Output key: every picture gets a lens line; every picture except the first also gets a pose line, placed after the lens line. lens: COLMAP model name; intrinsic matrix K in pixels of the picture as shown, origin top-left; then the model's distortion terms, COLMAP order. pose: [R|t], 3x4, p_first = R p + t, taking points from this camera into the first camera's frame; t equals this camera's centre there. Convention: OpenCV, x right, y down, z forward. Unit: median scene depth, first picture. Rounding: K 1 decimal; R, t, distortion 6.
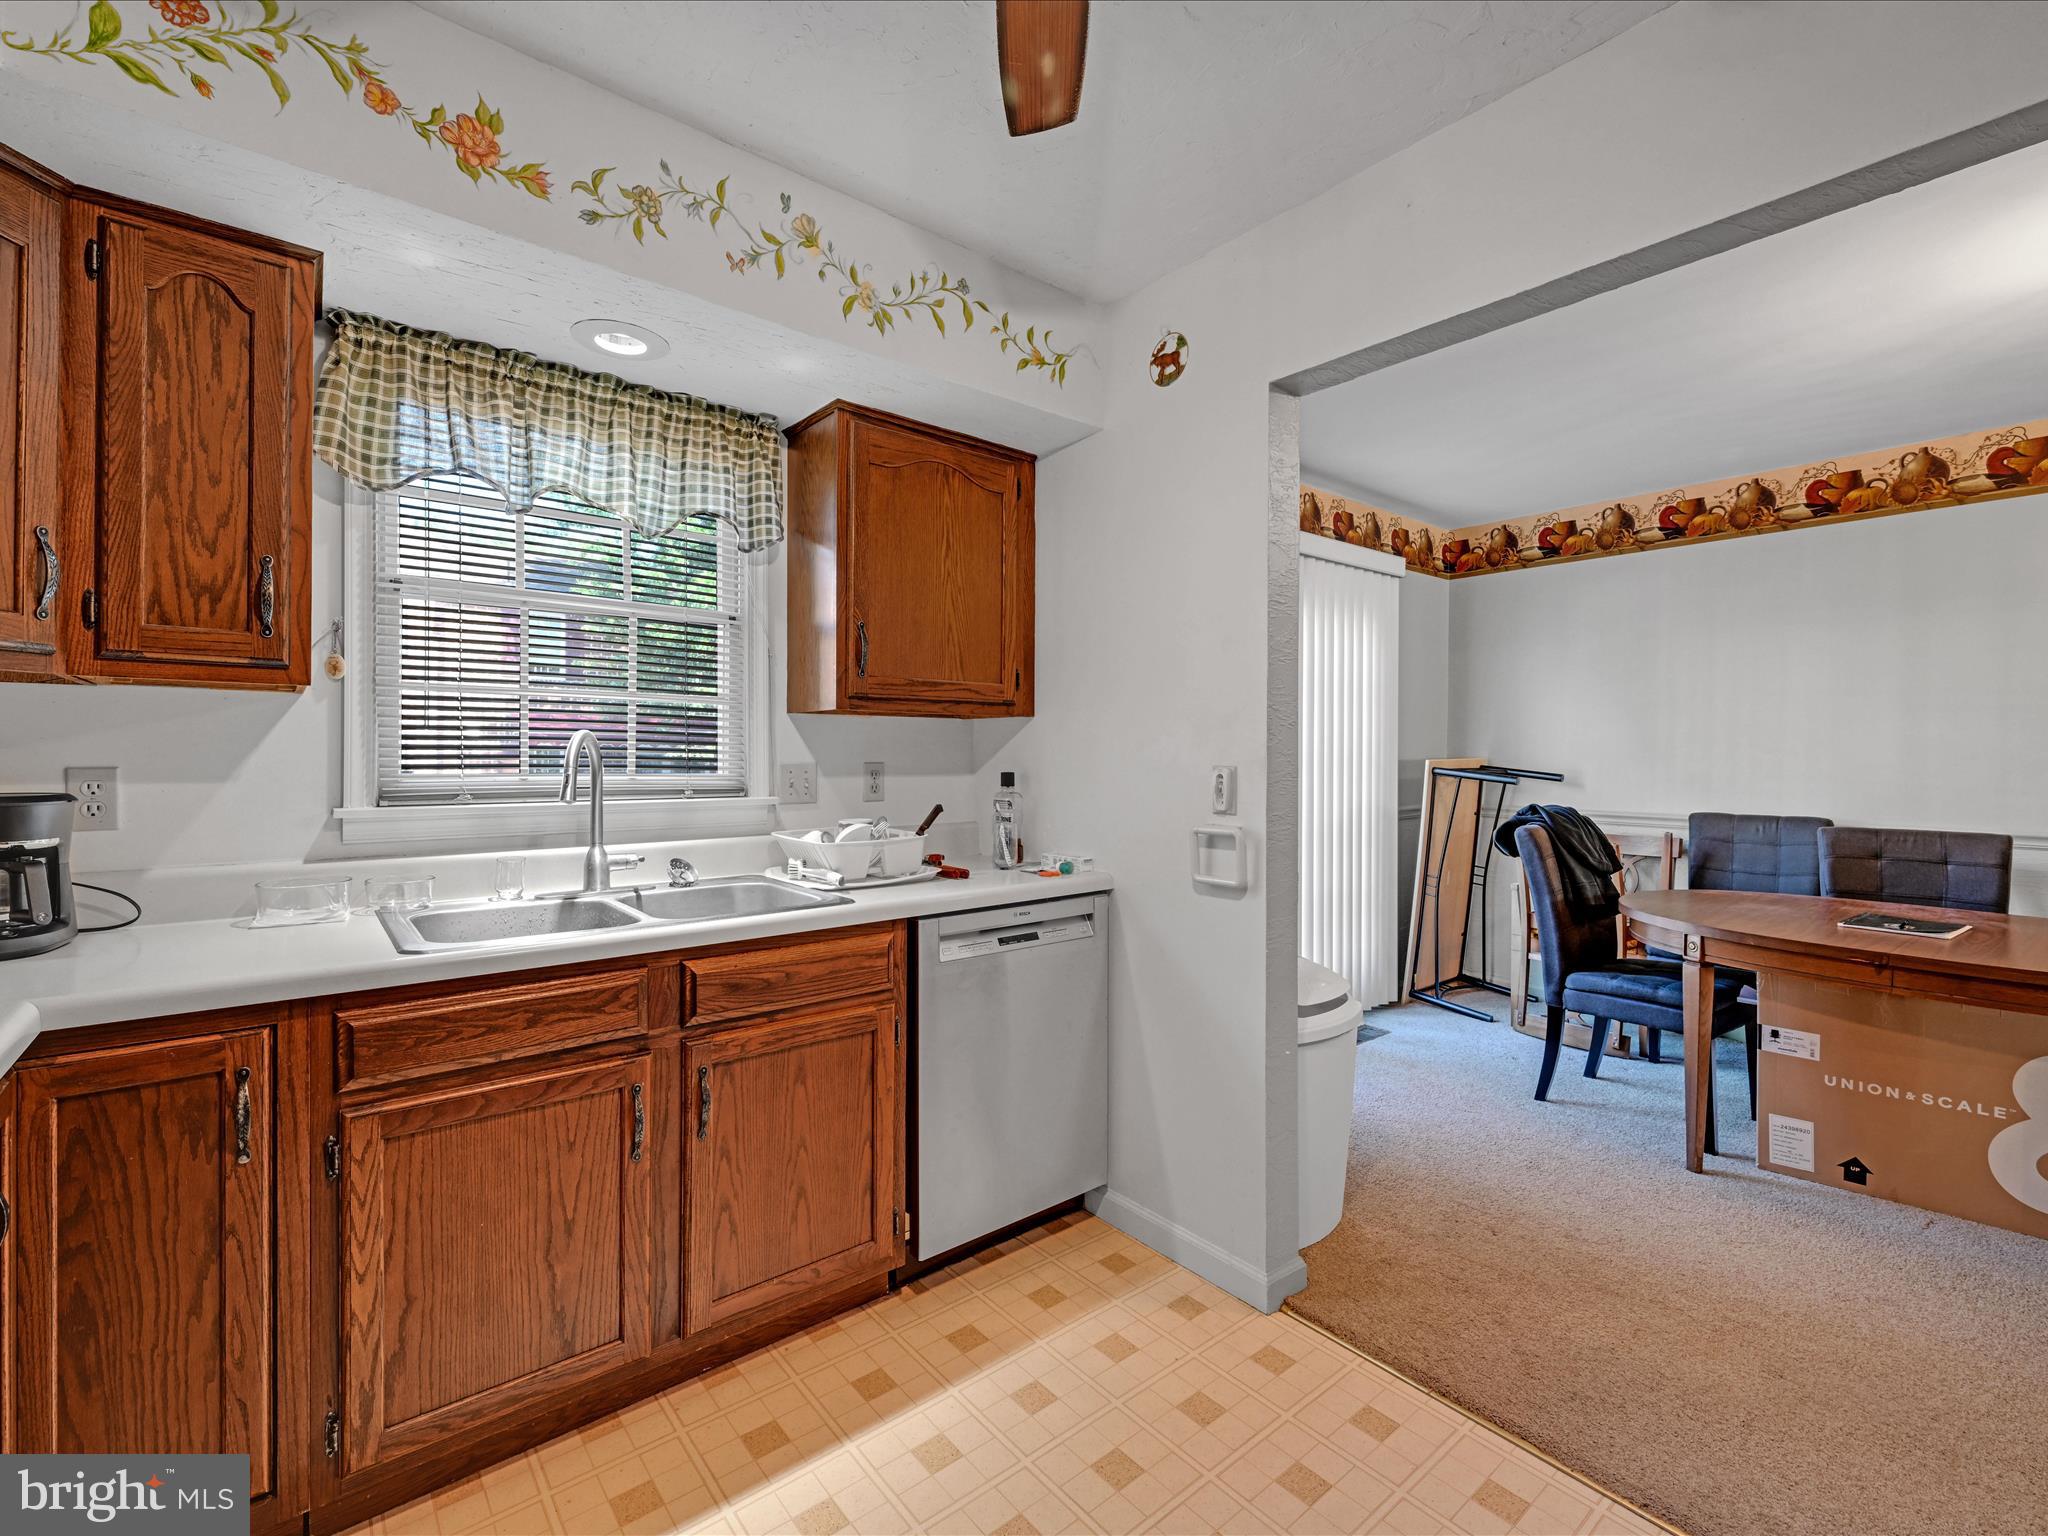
lens RADIAL K [[912.8, 0, 1081.8], [0, 912.8, 765.9], [0, 0, 1]] dist [0.002198, -0.000579]
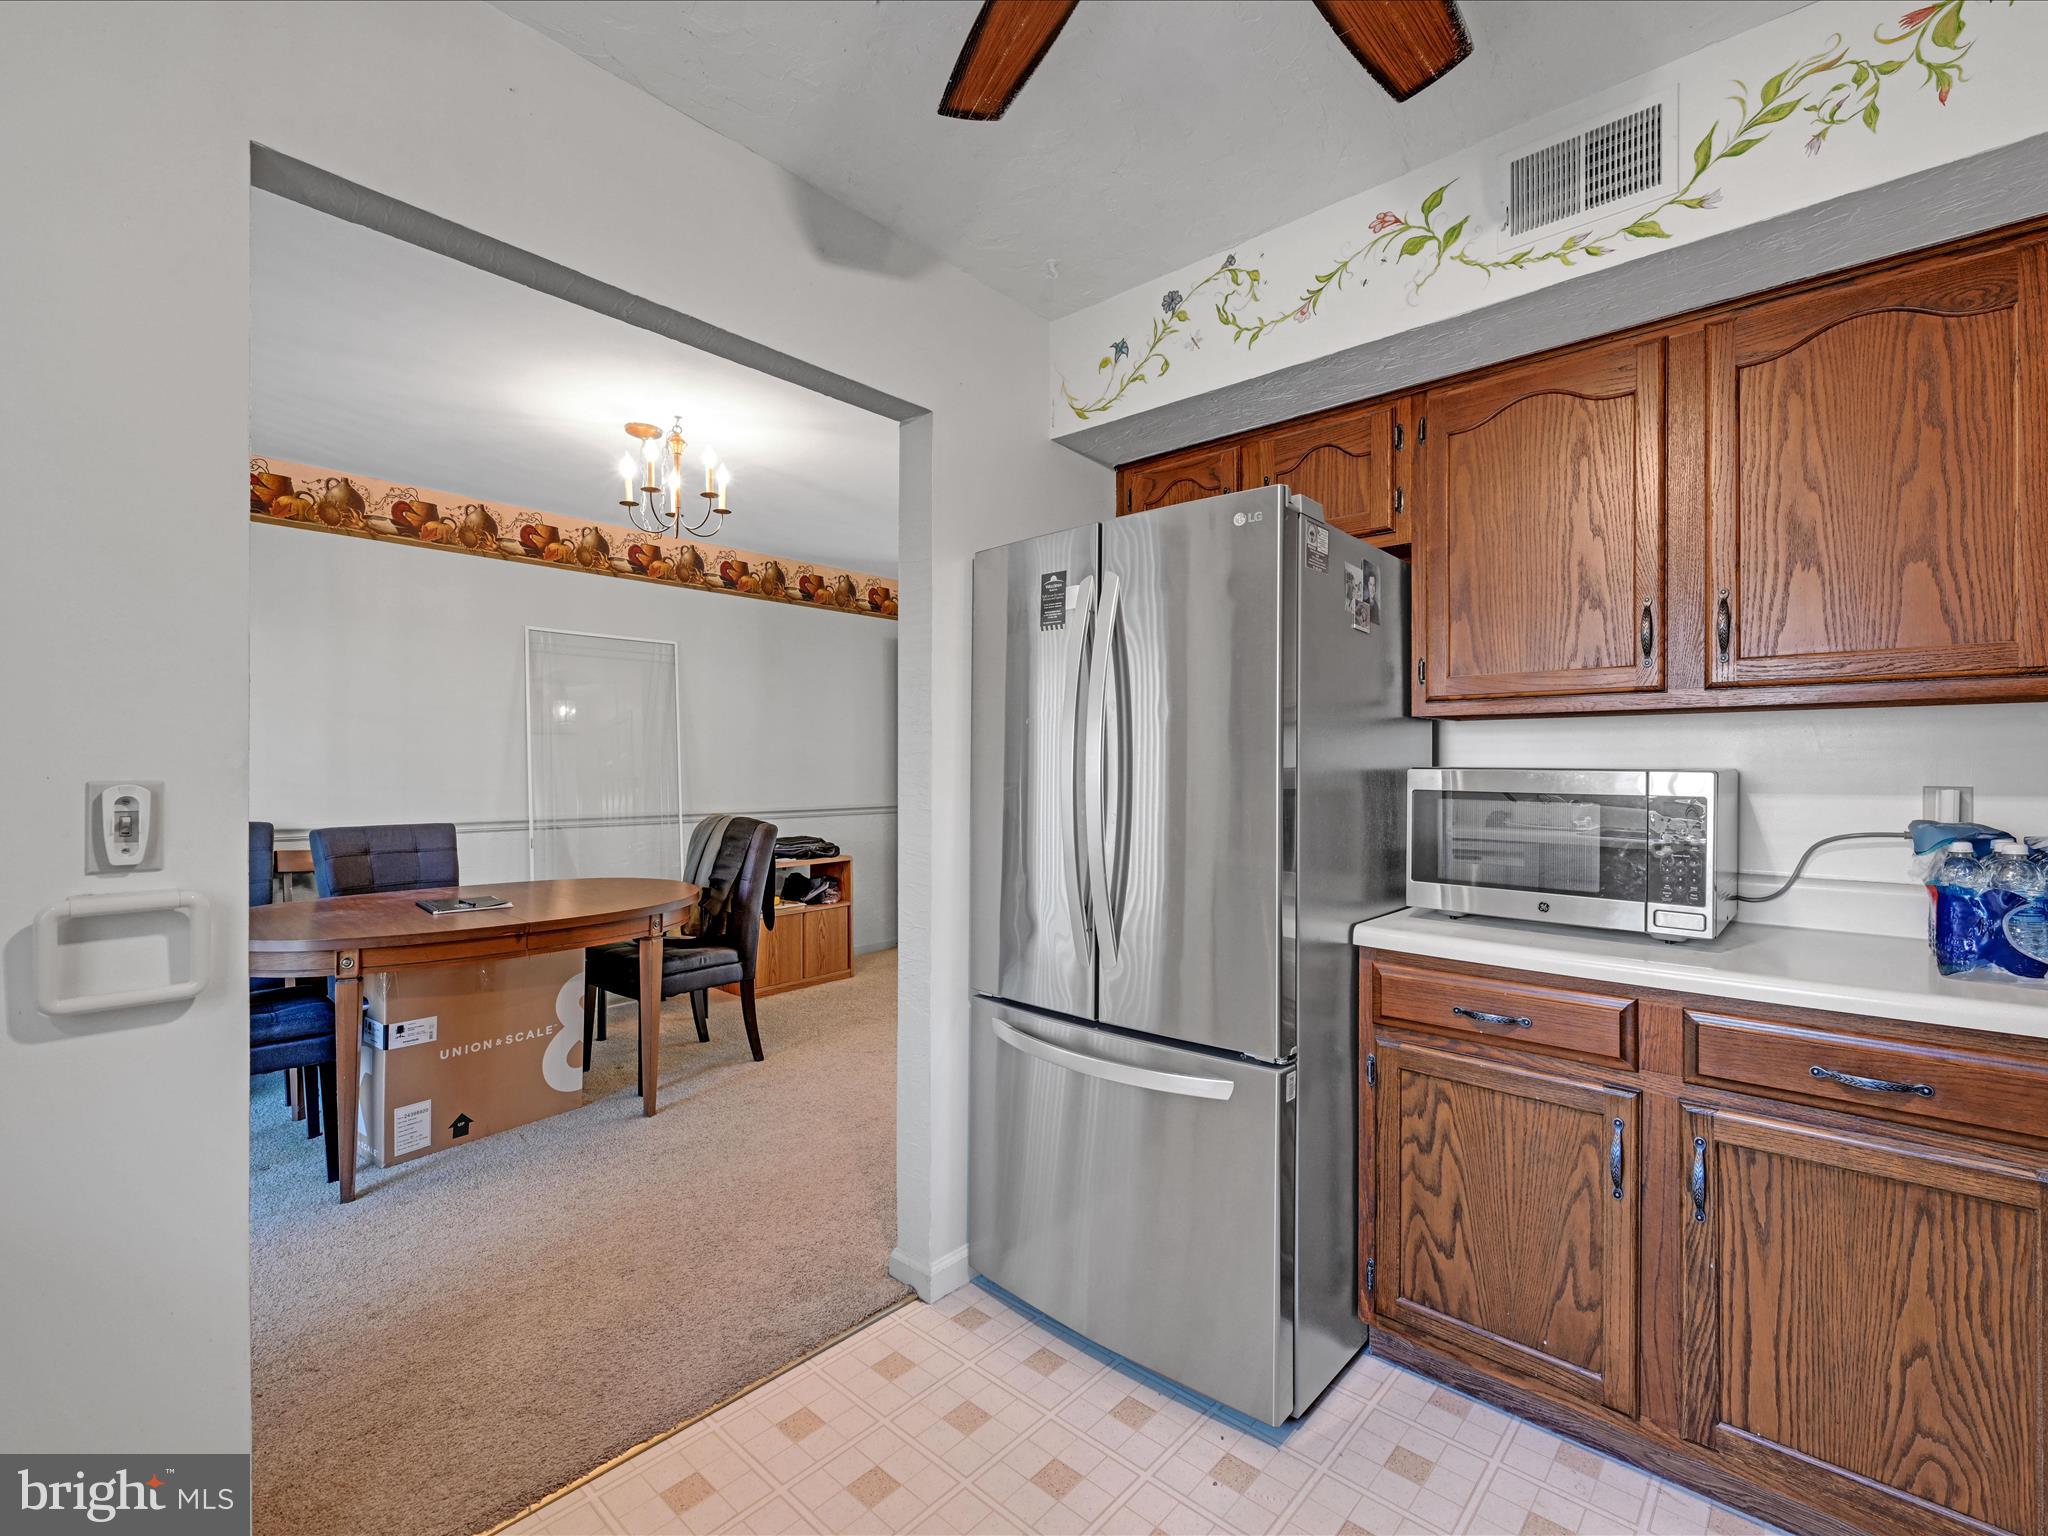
lens RADIAL K [[912.8, 0, 1019.1], [0, 912.8, 764.3], [0, 0, 1]] dist [0.002198, -0.000579]
pose [[-0.103583, -0.005530, 0.994605, -0.444824], [0.004001, 0.999974, 0.005977, -0.013189], [-0.994613, 0.004599, -0.103558, 0.535680]]
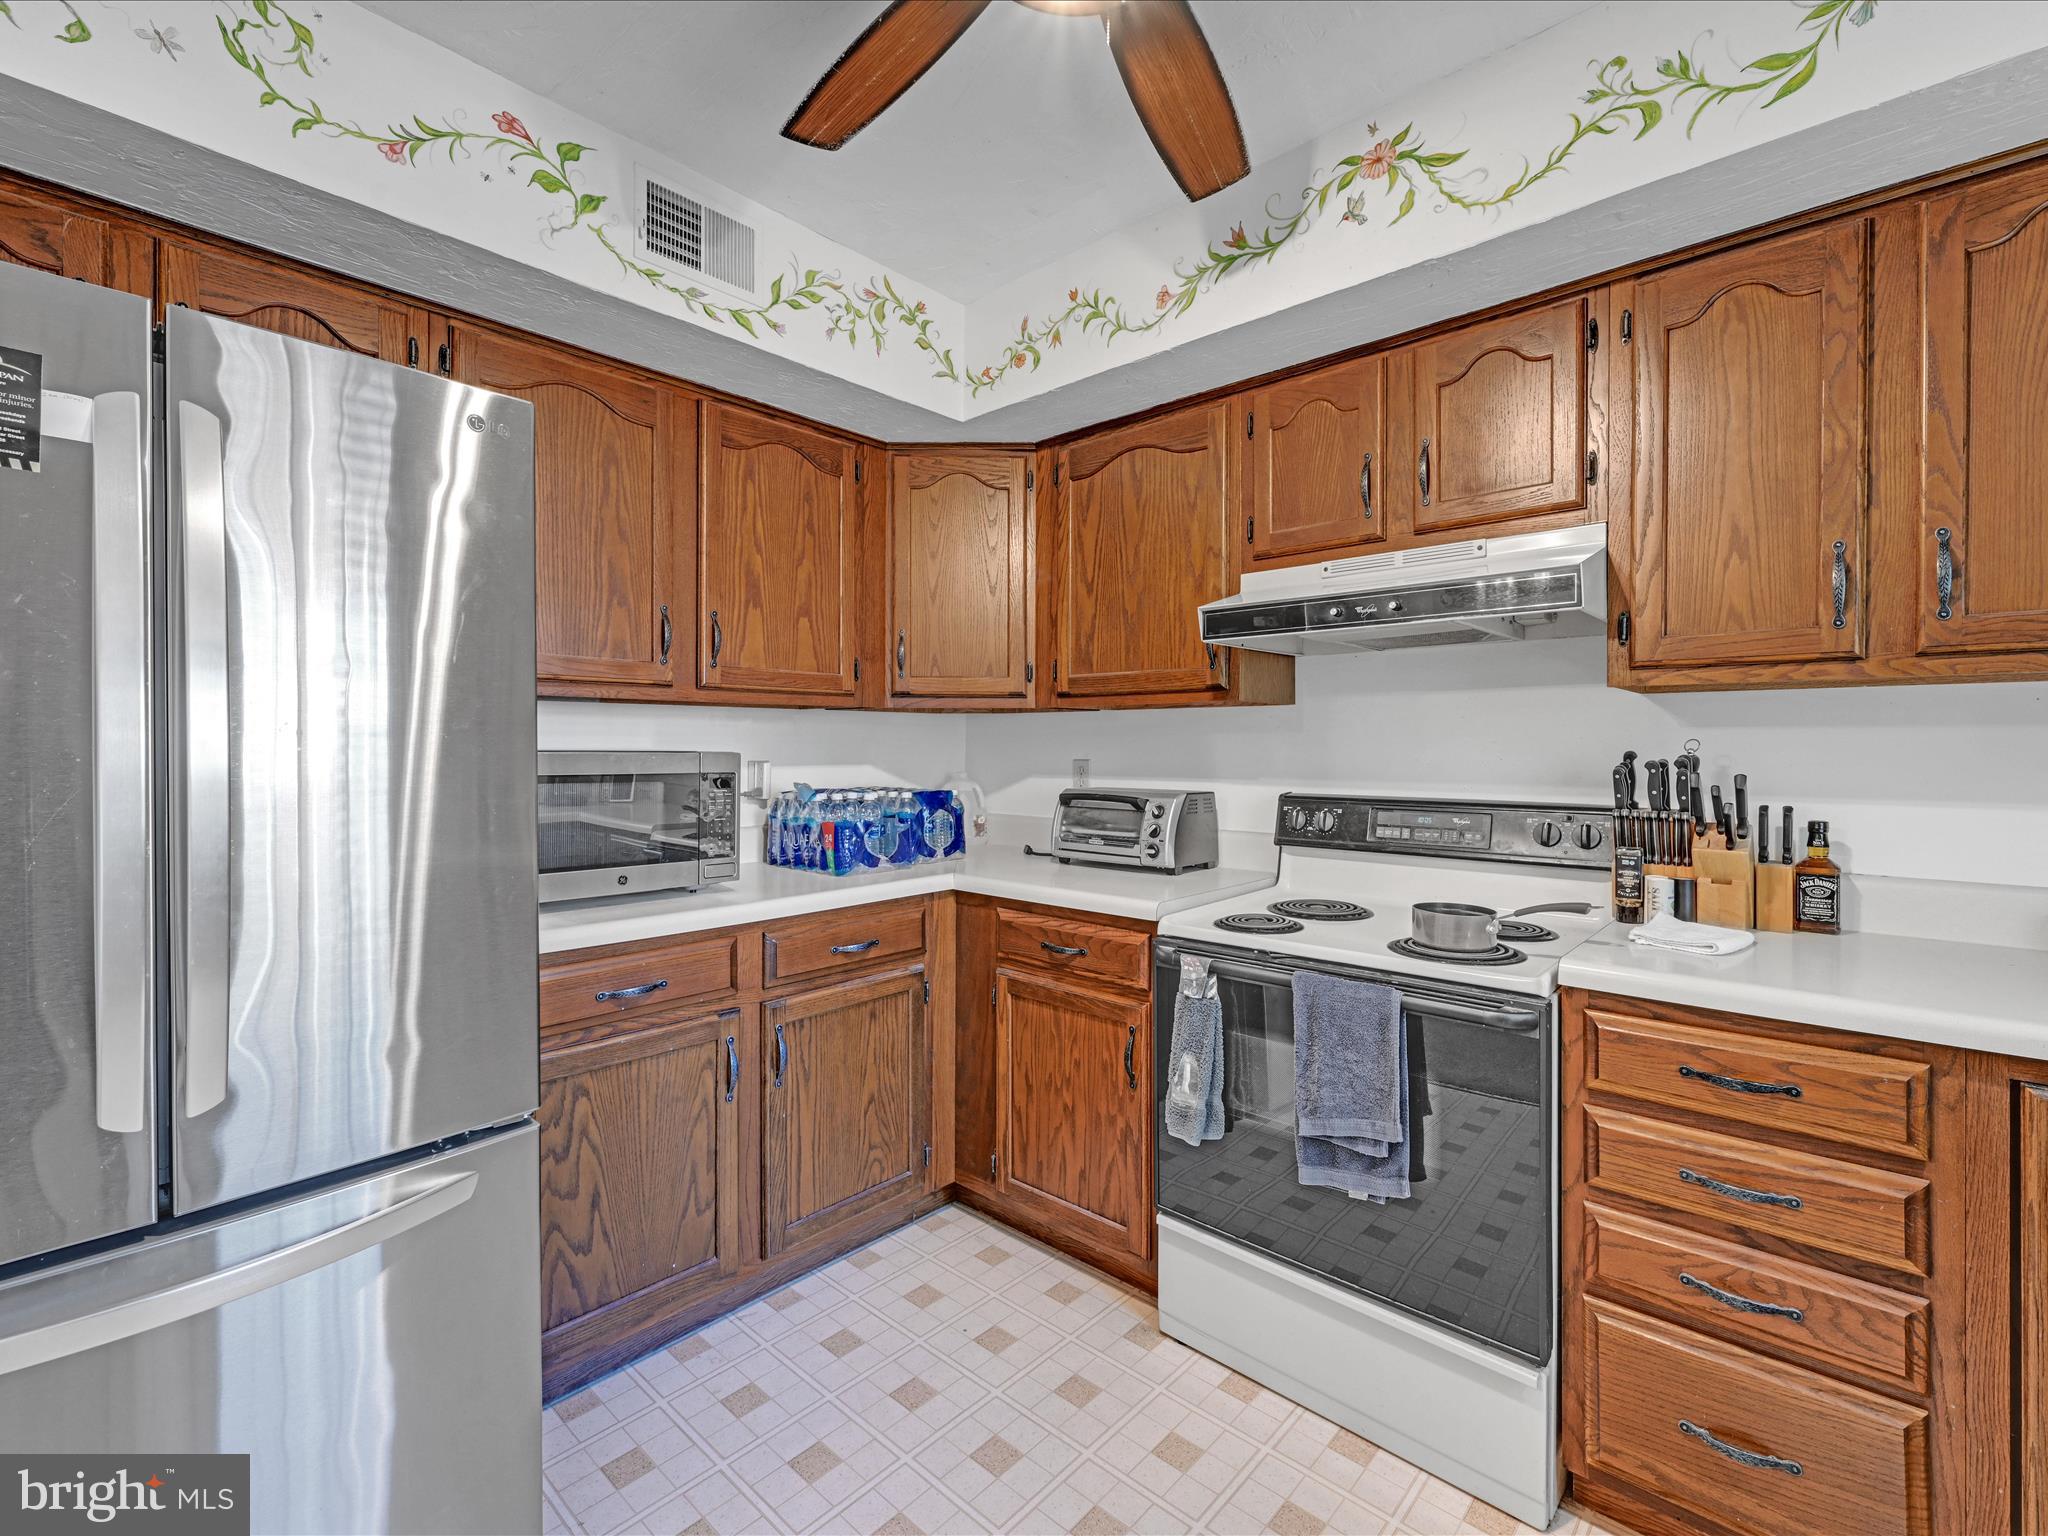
lens RADIAL K [[912.8, 0, 1032.6], [0, 912.8, 750.5], [0, 0, 1]] dist [0.002198, -0.000579]
pose [[-0.994828, -0.005448, -0.101432, 0.043365], [-0.006437, 0.999935, 0.009427, -0.013724], [0.101374, 0.010031, -0.994798, 0.912793]]
